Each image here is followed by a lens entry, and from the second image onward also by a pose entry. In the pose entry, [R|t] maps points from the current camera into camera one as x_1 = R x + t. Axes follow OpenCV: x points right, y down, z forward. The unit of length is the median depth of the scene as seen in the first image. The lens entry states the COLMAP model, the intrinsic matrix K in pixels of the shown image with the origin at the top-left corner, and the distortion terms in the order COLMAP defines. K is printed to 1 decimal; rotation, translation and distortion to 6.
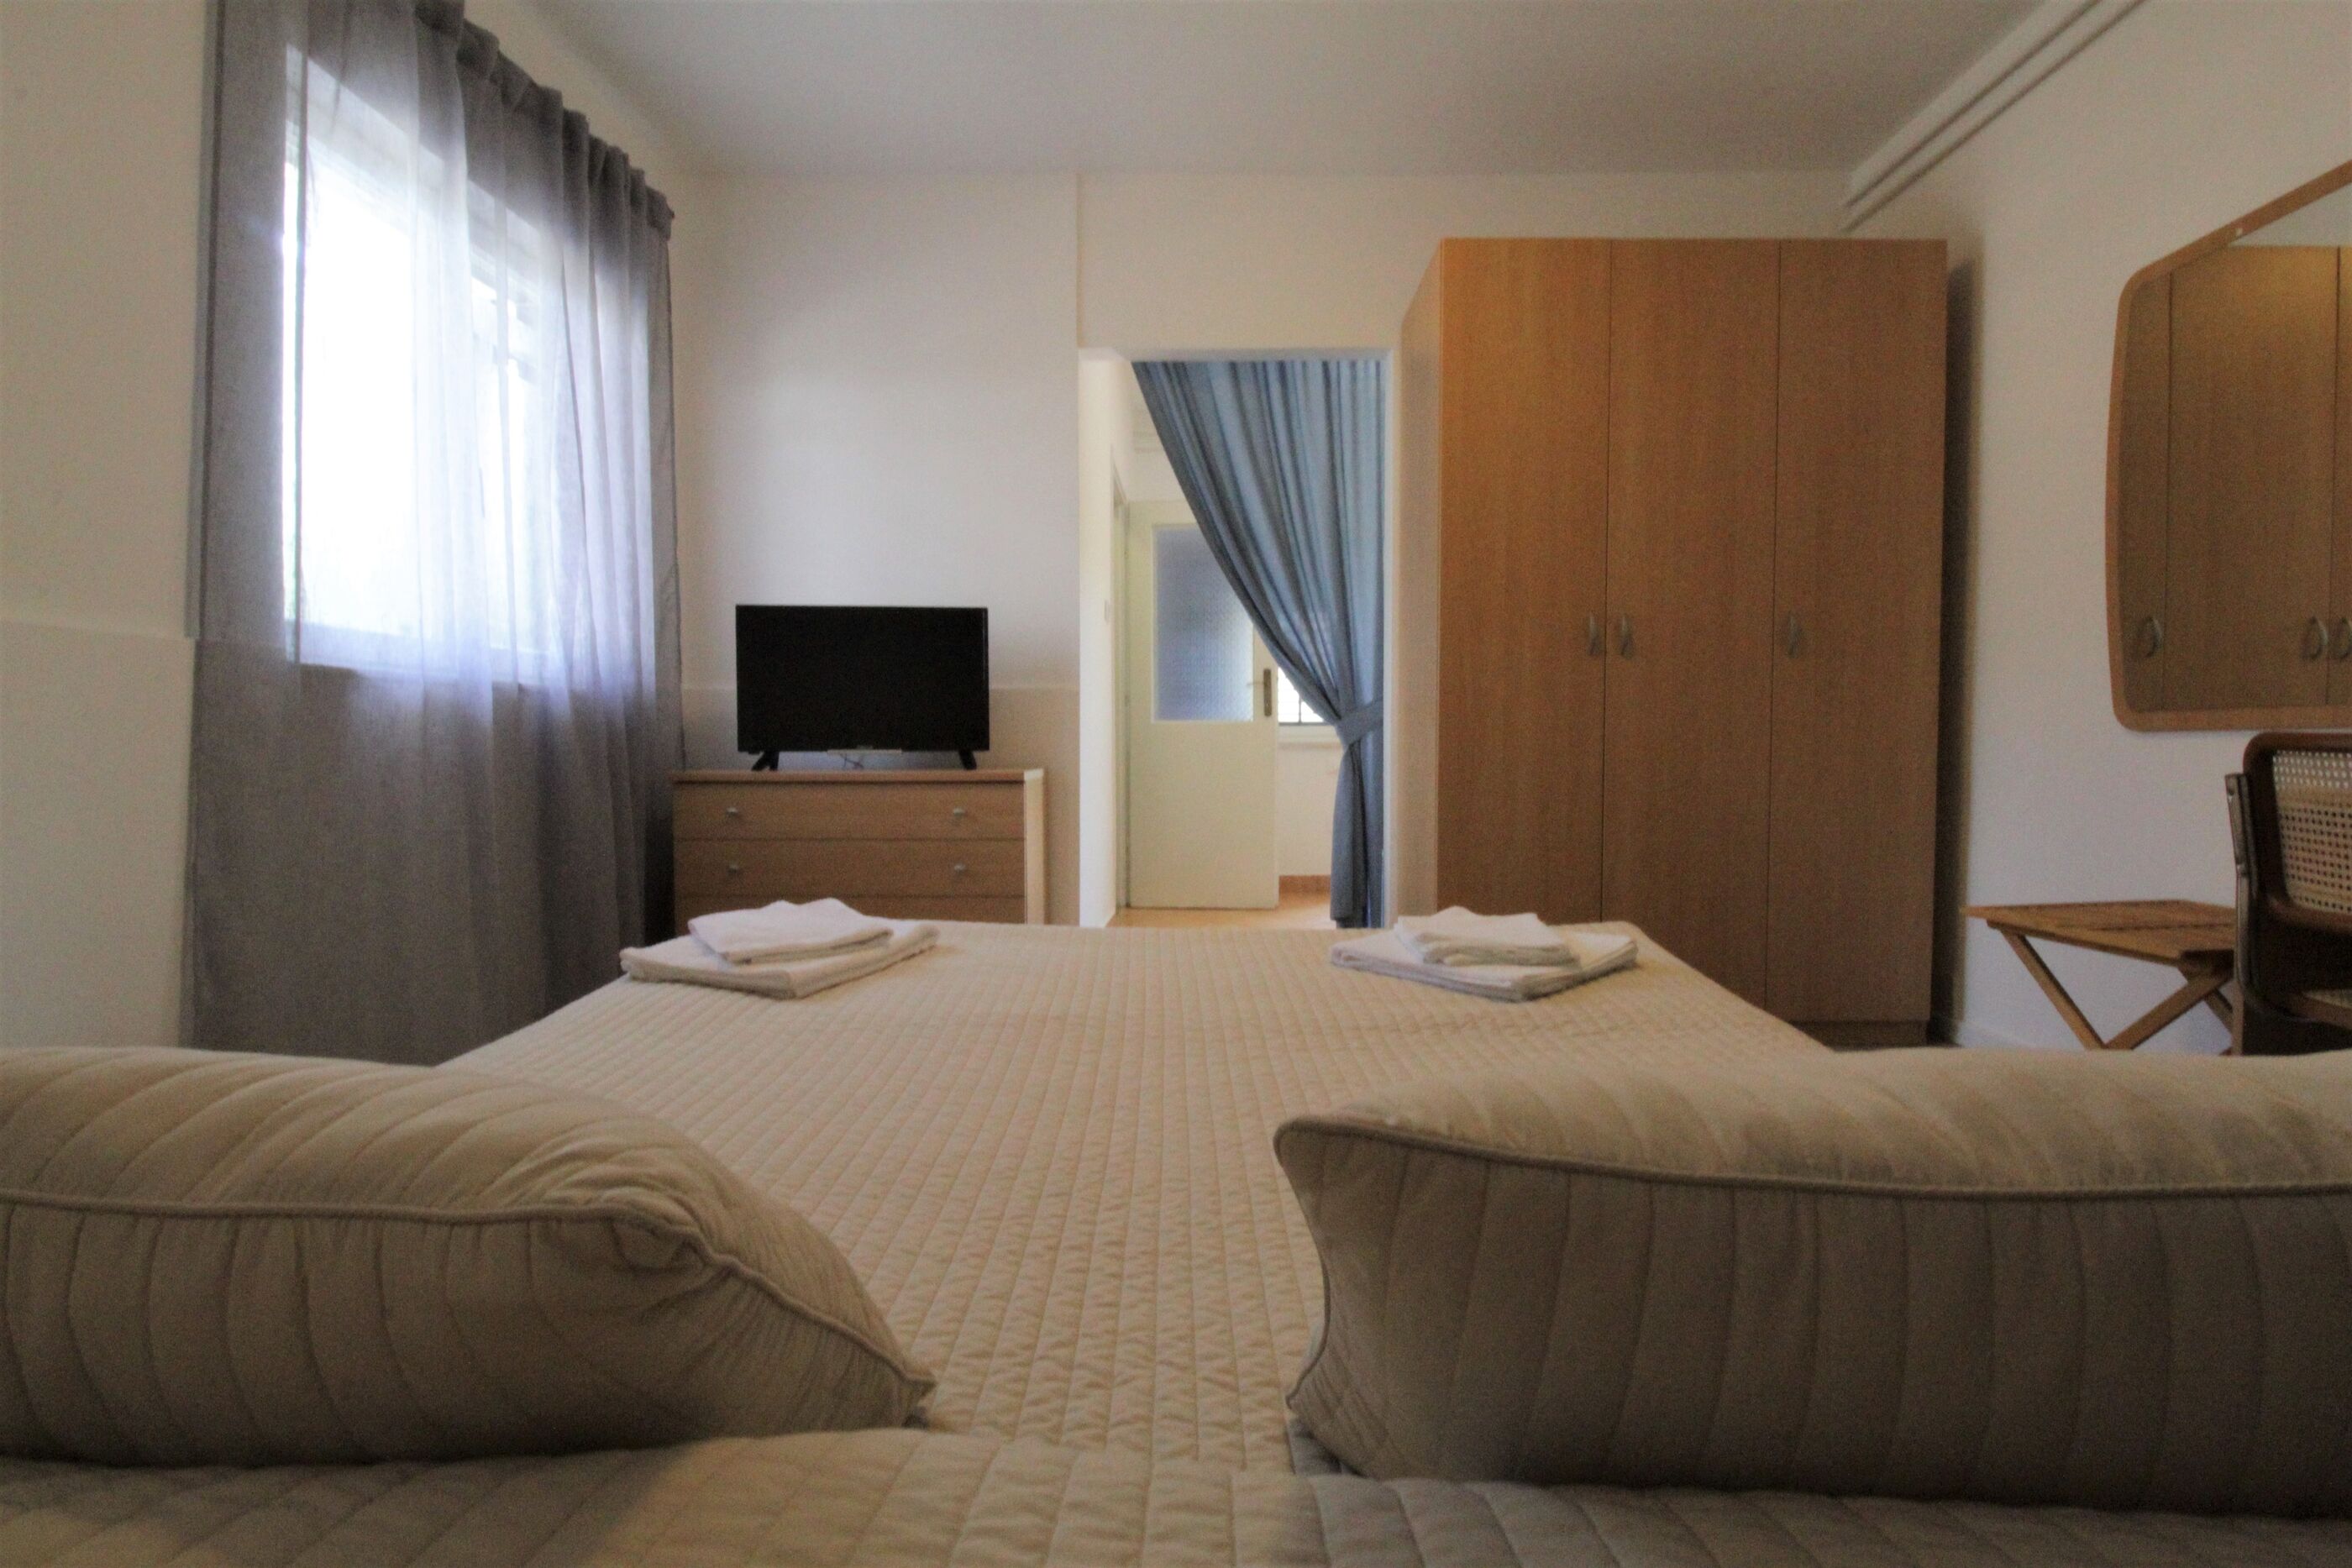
lens RADIAL K [[1086.6, 0, 1176.0], [0, 1086.6, 784.0], [0, 0, 1]] dist [-0.019326, -0.000631]
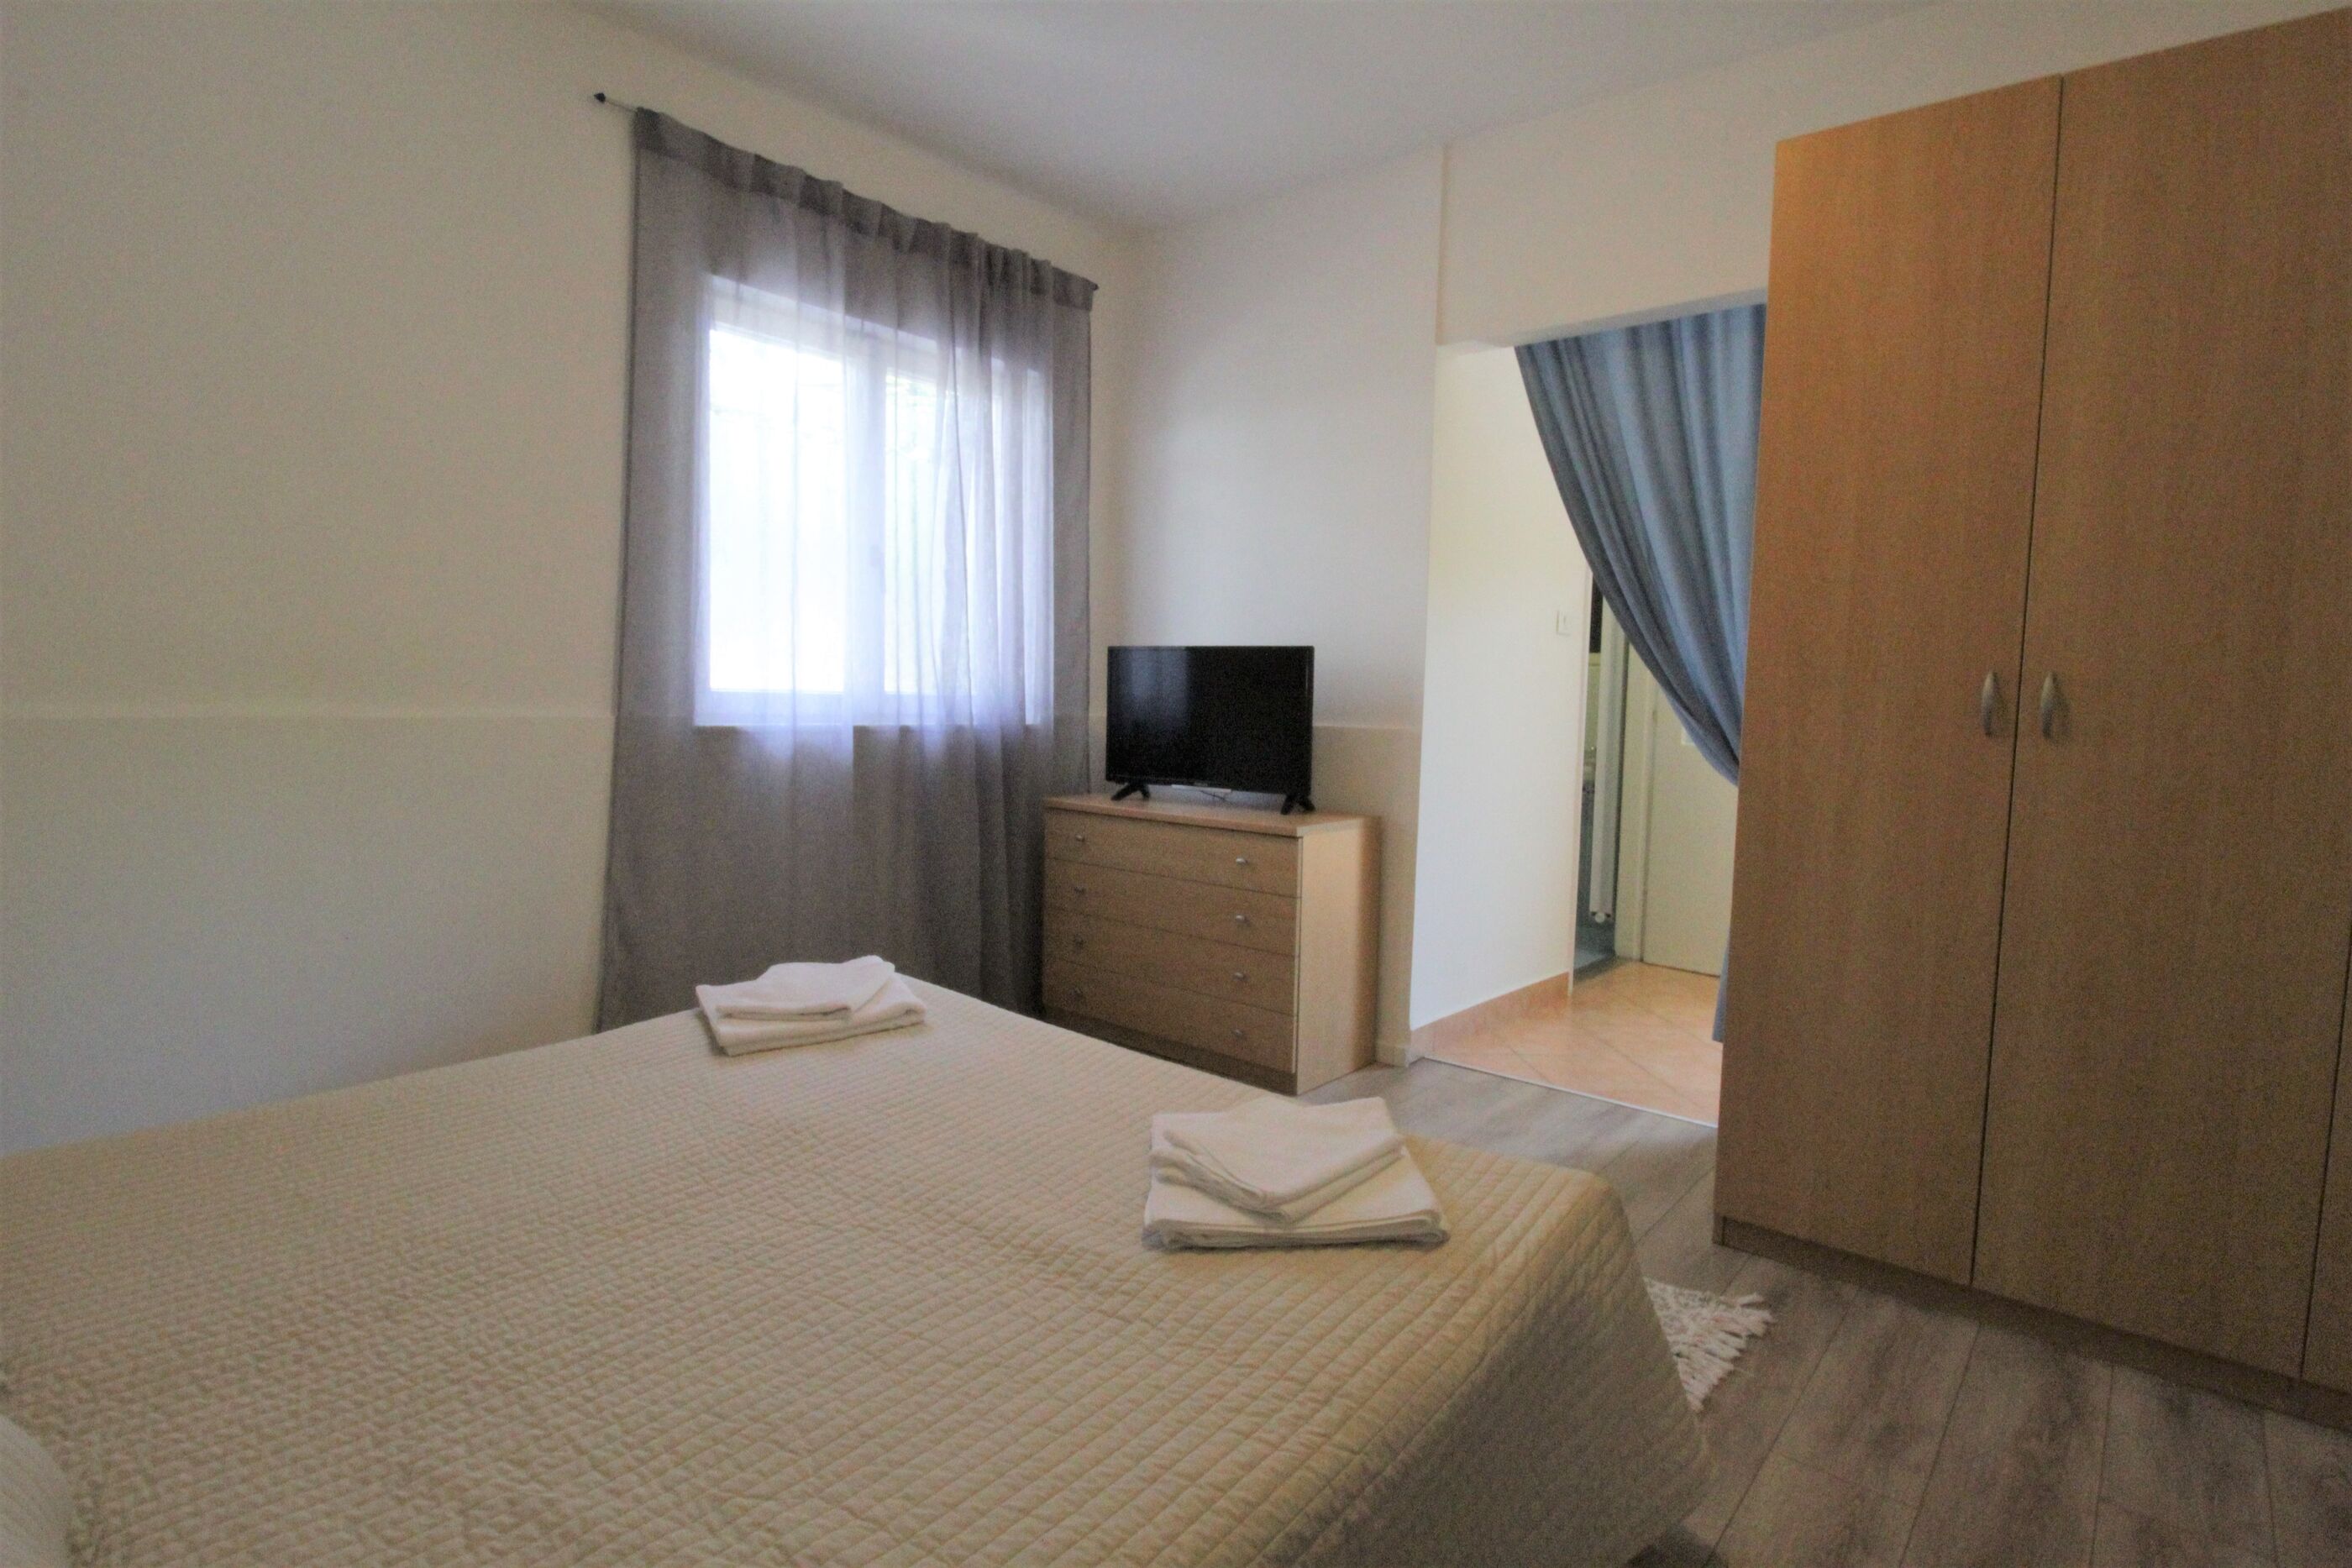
lens RADIAL K [[1154.7, 0, 1192.7], [0, 1154.7, 781.5], [0, 0, 1]] dist [-0.011577, -0.000411]
pose [[0.786522, 0.065833, -0.614043, 0.387897], [-0.047649, 0.997807, 0.045945, -0.089754], [0.615721, -0.006879, 0.787934, 0.145775]]
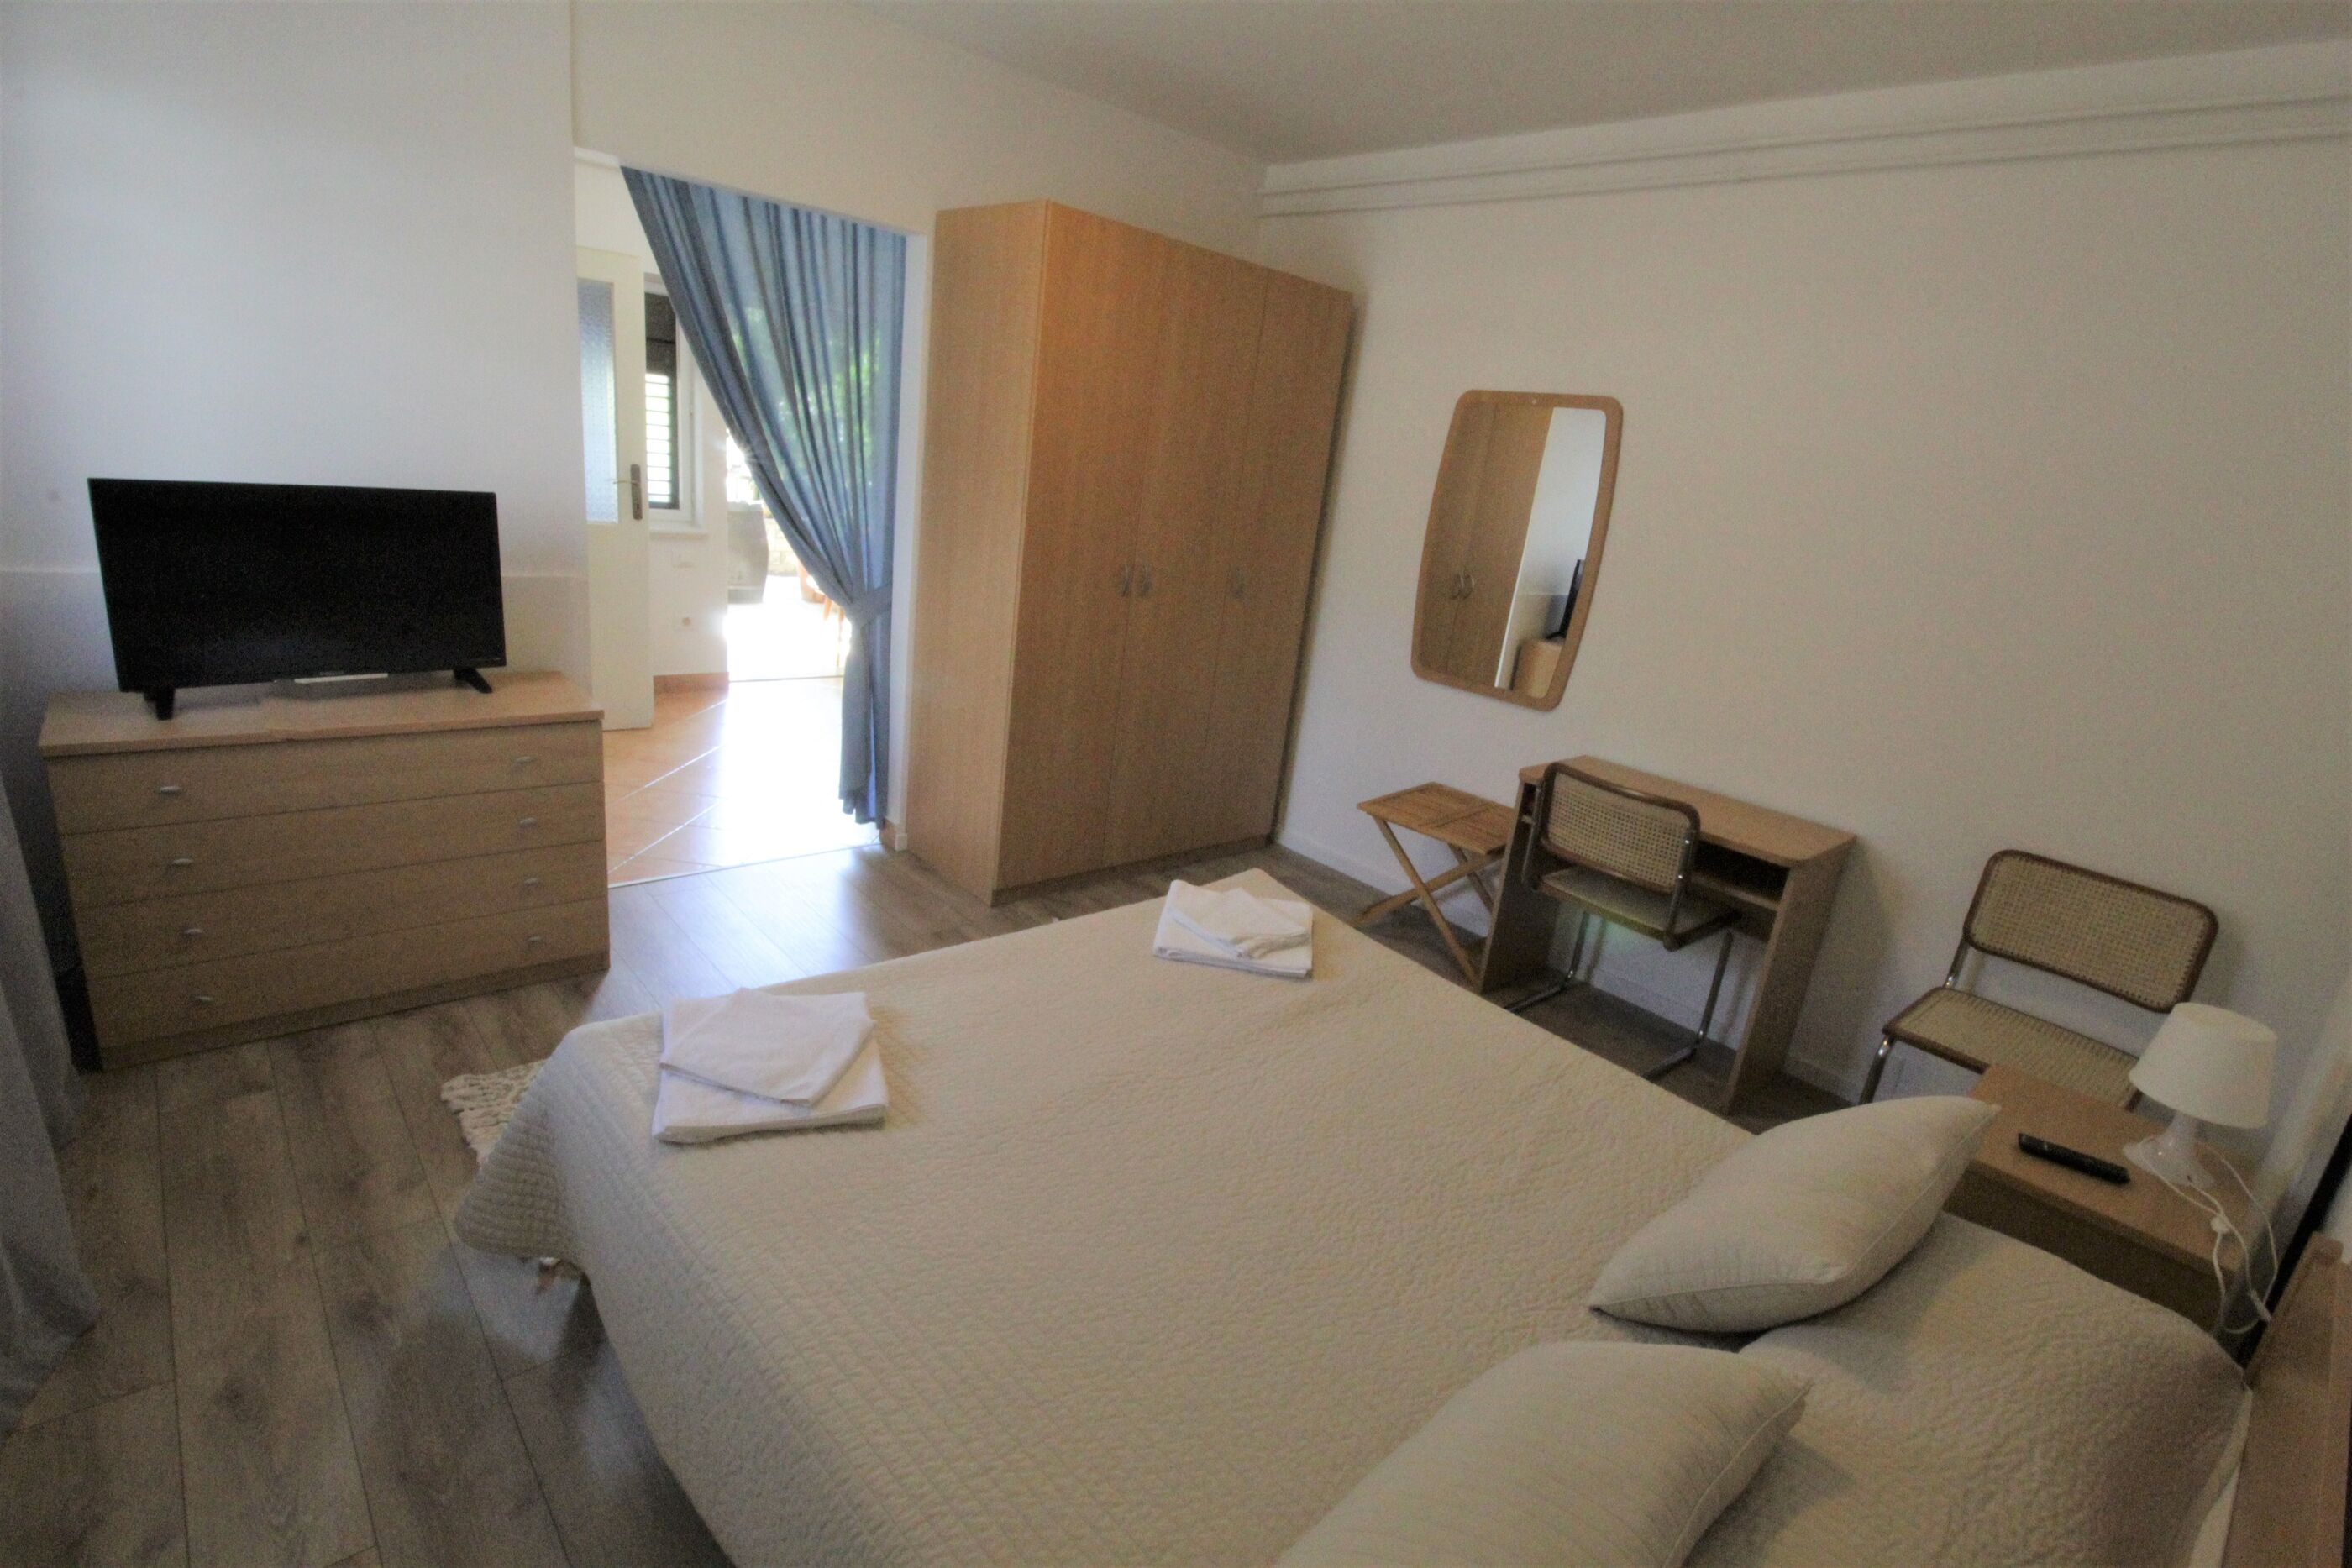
lens RADIAL K [[1086.6, 0, 1176.0], [0, 1086.6, 784.0], [0, 0, 1]] dist [-0.019326, -0.000631]
pose [[0.721192, -0.122555, 0.681809, -0.400394], [-0.086264, 0.960677, 0.263928, -0.219592], [-0.687344, -0.249158, 0.682260, 0.049592]]
